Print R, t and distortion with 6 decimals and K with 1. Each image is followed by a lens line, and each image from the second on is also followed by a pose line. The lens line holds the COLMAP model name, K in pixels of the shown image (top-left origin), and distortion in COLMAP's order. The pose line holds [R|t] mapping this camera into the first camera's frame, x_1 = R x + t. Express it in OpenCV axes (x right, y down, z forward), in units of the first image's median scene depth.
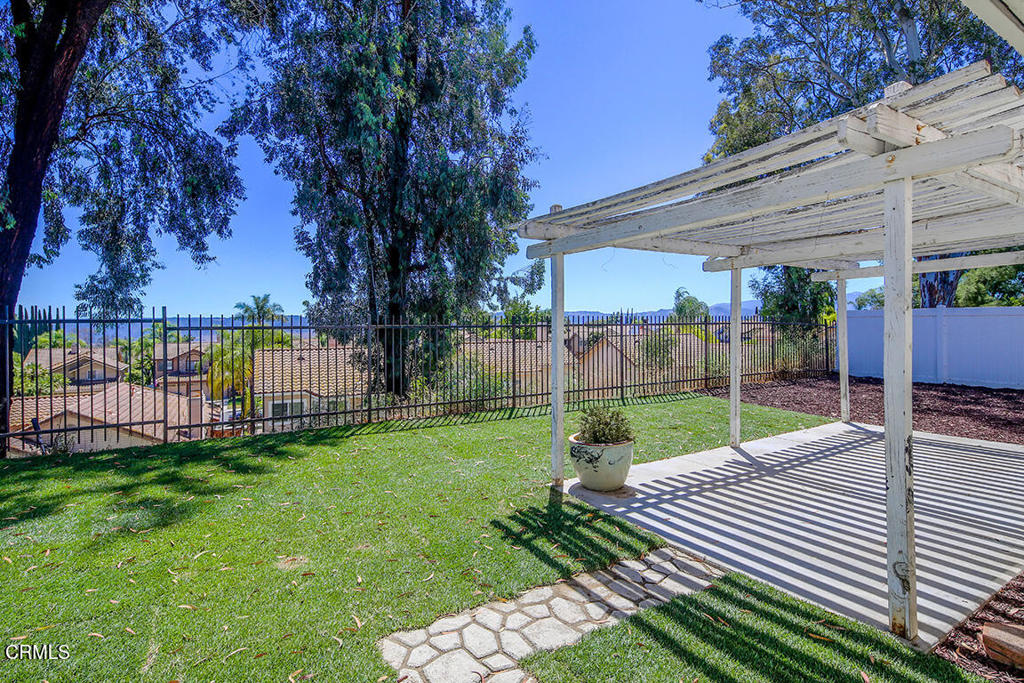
lens RADIAL K [[484.1, 0, 512.1], [0, 484.1, 325.7], [0, 0, 1]] dist [0.001081, 0.000034]
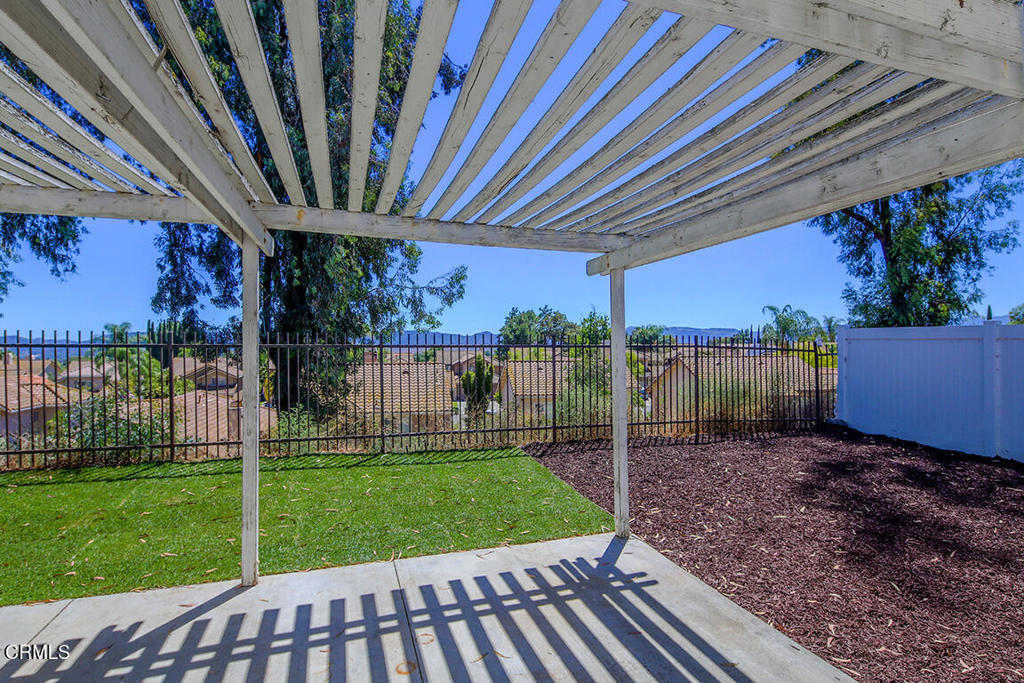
lens RADIAL K [[512.2, 0, 512.0], [0, 512.2, 341.5], [0, 0, 1]] dist [0.030708, 0.000328]
pose [[0.970451, 0.005655, -0.241231, 0.191591], [-0.007046, 0.999963, -0.004903, -0.002848], [0.241195, 0.006458, 0.970455, 0.116492]]
